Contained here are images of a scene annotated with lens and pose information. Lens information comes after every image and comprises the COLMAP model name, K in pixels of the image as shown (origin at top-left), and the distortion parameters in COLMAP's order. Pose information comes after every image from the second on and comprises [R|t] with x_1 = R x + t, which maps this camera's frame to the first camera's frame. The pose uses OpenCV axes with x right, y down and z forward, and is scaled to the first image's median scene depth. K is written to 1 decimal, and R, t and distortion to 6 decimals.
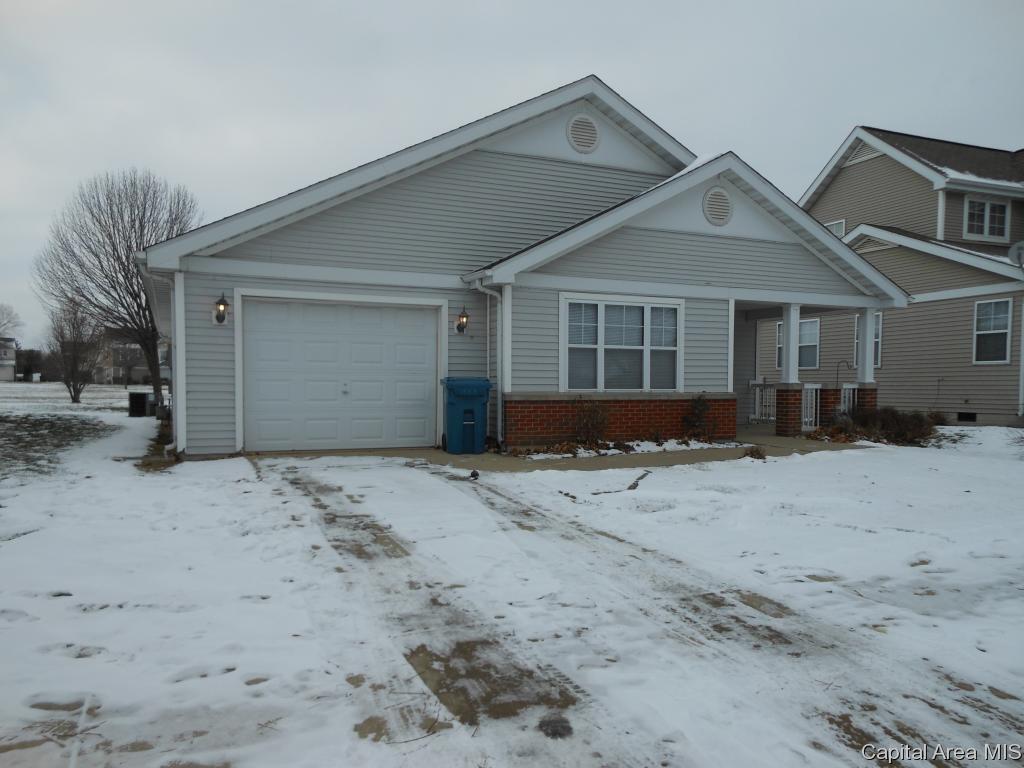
lens RADIAL K [[766.5, 0, 524.2], [0, 766.5, 418.1], [0, 0, 1]] dist [0.006850, 0.007850]
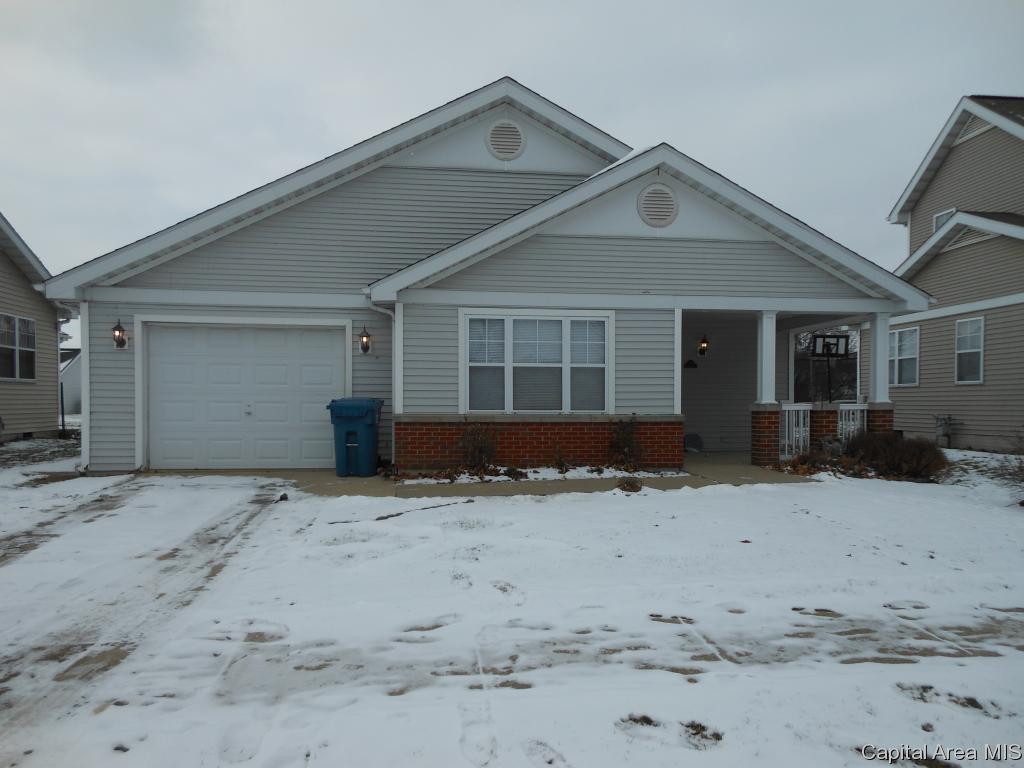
lens RADIAL K [[766.5, 0, 524.2], [0, 766.5, 418.1], [0, 0, 1]] dist [0.006850, 0.007850]
pose [[0.957897, 0.004549, -0.287074, 0.393543], [-0.012449, 0.999592, -0.025702, -0.004954], [0.286840, 0.028194, 0.957563, 0.120859]]
